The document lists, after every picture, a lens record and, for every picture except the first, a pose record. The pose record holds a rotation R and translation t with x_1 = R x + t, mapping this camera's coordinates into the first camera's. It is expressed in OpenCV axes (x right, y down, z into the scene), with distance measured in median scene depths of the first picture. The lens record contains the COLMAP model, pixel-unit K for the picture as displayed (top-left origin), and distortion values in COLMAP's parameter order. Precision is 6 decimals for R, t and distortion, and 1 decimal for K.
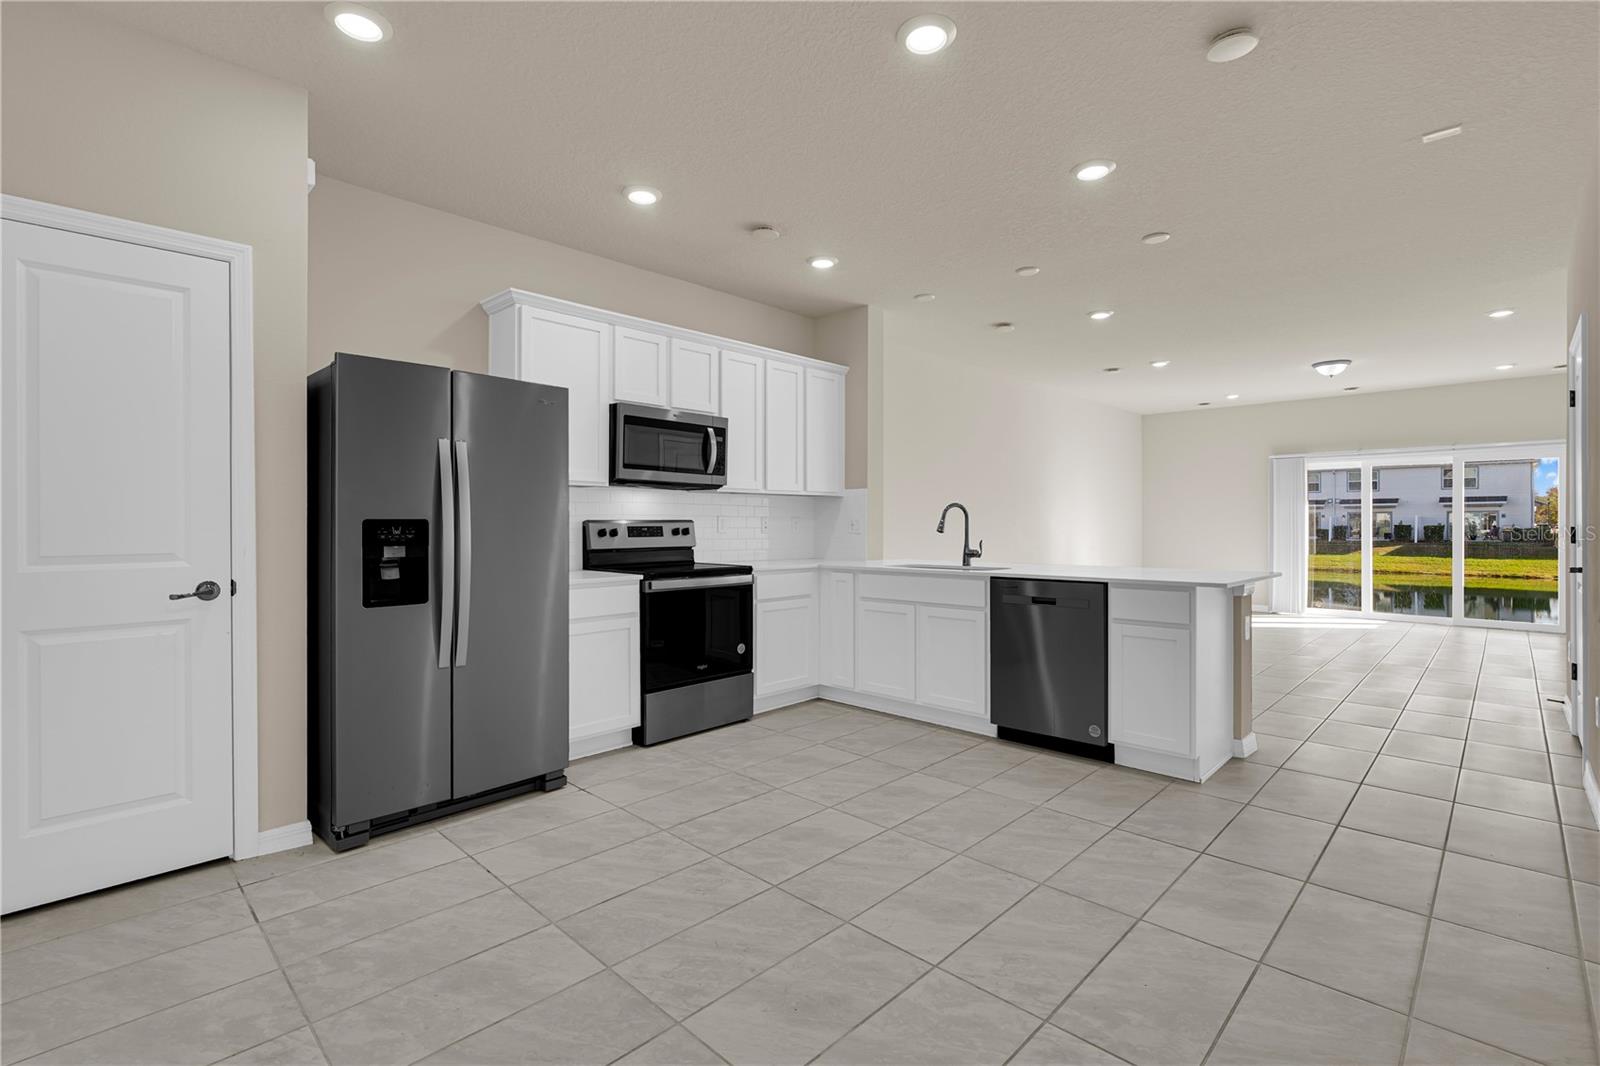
lens RADIAL K [[735.4, 0, 785.7], [0, 735.4, 532.9], [0, 0, 1]] dist [-0.010011, 0.000605]
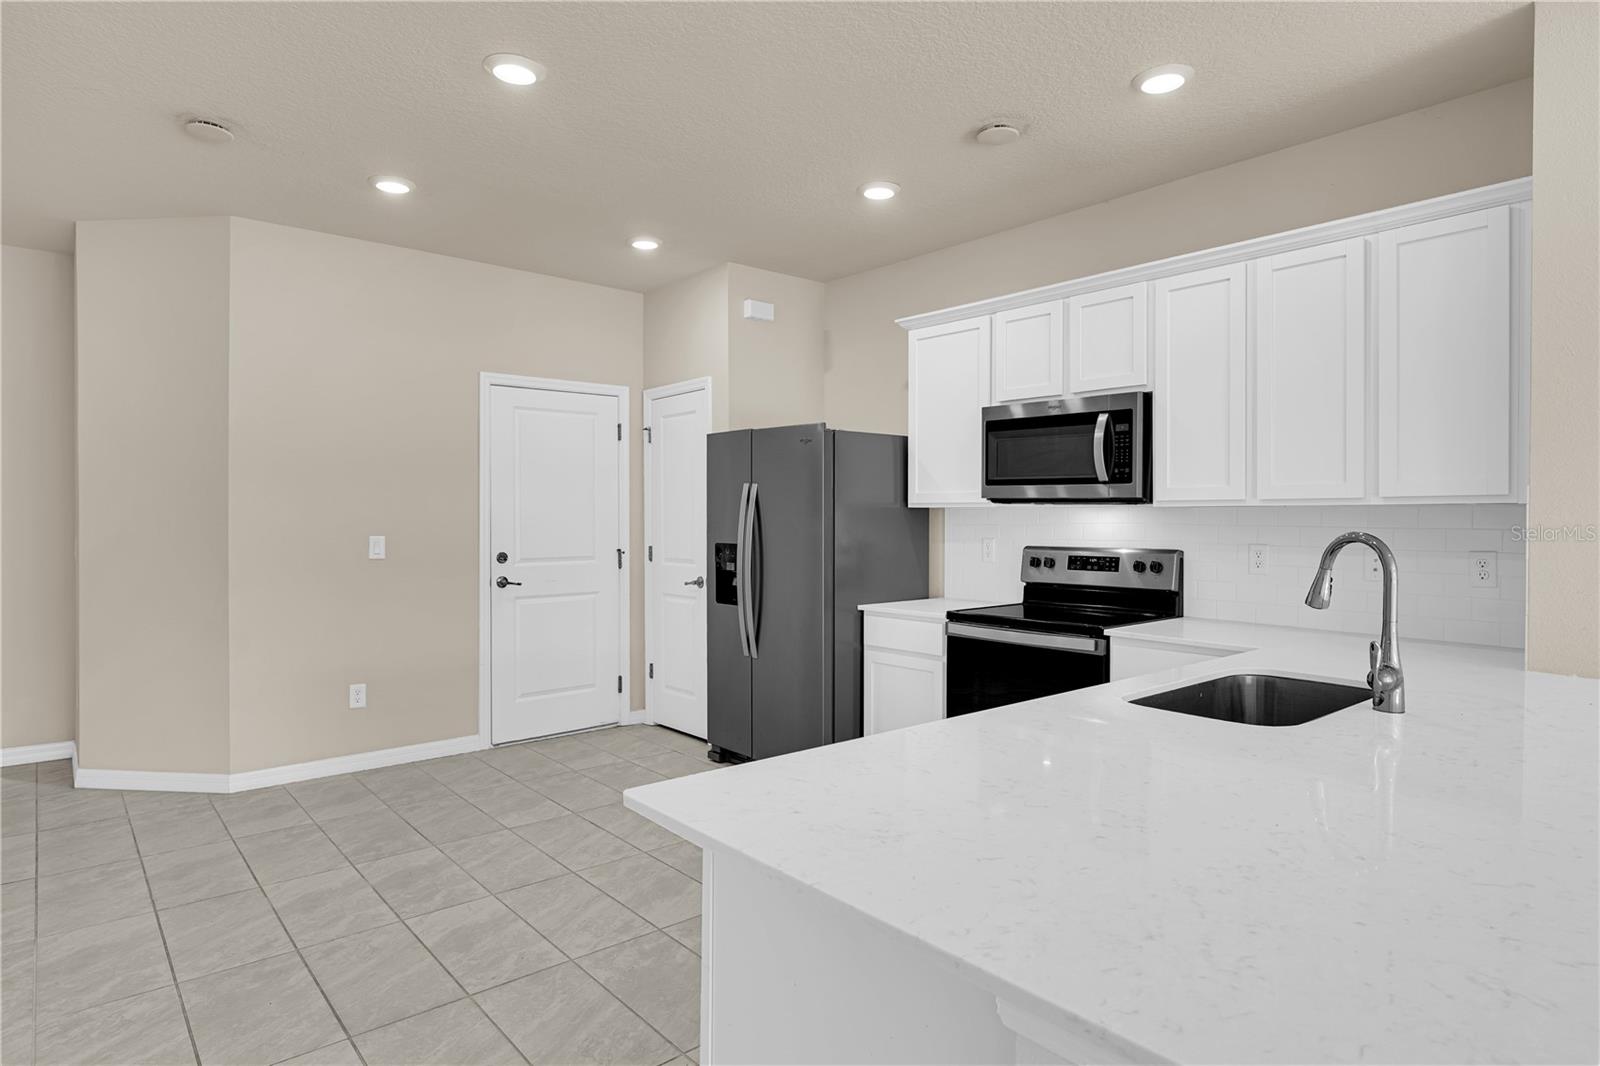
lens RADIAL K [[869.7, 0, 777.5], [0, 869.7, 522.6], [0, 0, 1]] dist [-0.000005, 0.000141]
pose [[-0.086670, 0.007953, -0.996205, 0.729876], [-0.014449, 0.999853, 0.009240, -0.048086], [0.996132, 0.015195, -0.086542, 0.792353]]
